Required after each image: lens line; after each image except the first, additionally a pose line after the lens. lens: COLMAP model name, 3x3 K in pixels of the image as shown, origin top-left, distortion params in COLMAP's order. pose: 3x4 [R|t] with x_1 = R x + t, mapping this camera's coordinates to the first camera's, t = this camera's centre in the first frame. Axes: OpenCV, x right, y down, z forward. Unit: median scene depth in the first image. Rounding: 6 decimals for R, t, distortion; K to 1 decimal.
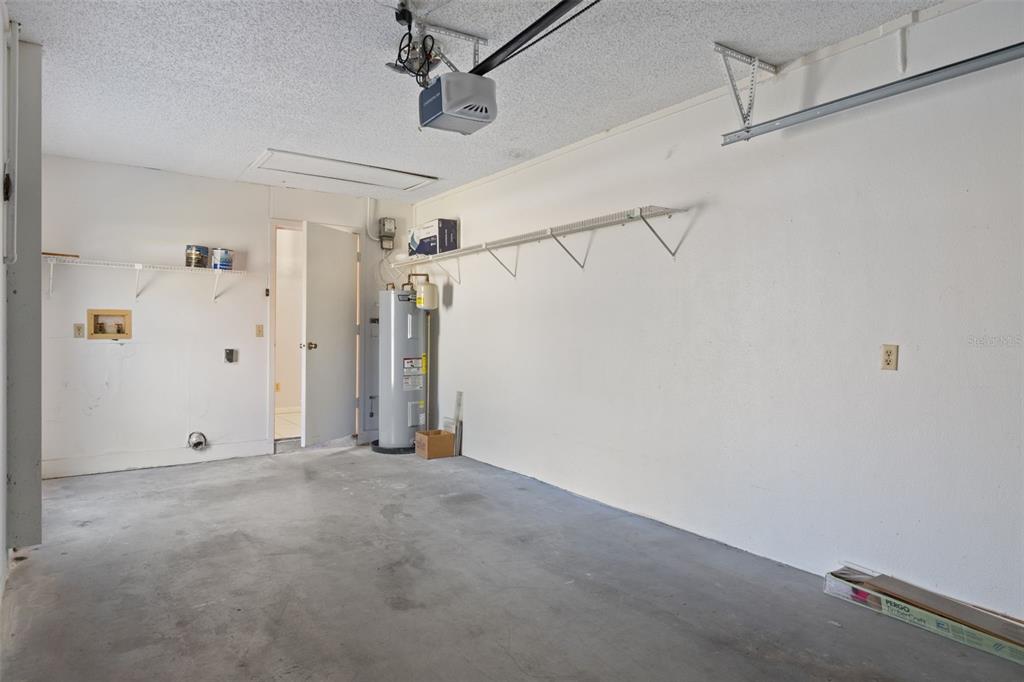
lens RADIAL K [[586.4, 0, 514.0], [0, 586.4, 335.8], [0, 0, 1]] dist [0.001166, -0.000362]
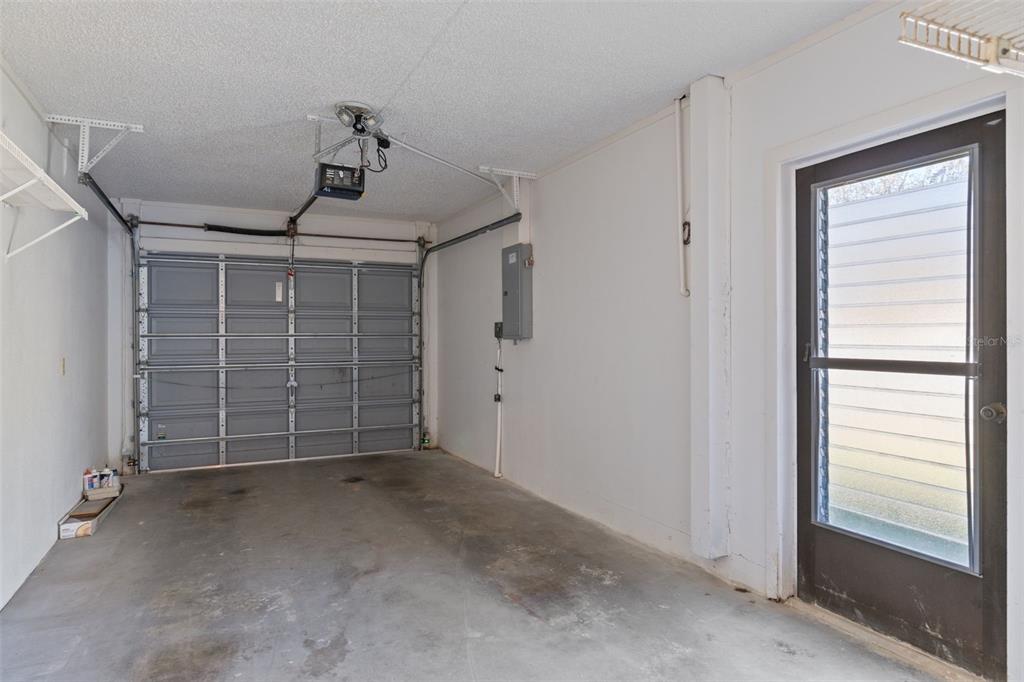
lens RADIAL K [[586.4, 0, 514.0], [0, 586.4, 335.8], [0, 0, 1]] dist [0.001166, -0.000362]
pose [[-0.983367, -0.000025, 0.181631, -0.568312], [0.000296, 0.999998, 0.001742, -0.031184], [-0.181630, 0.001766, -0.983365, 1.749241]]
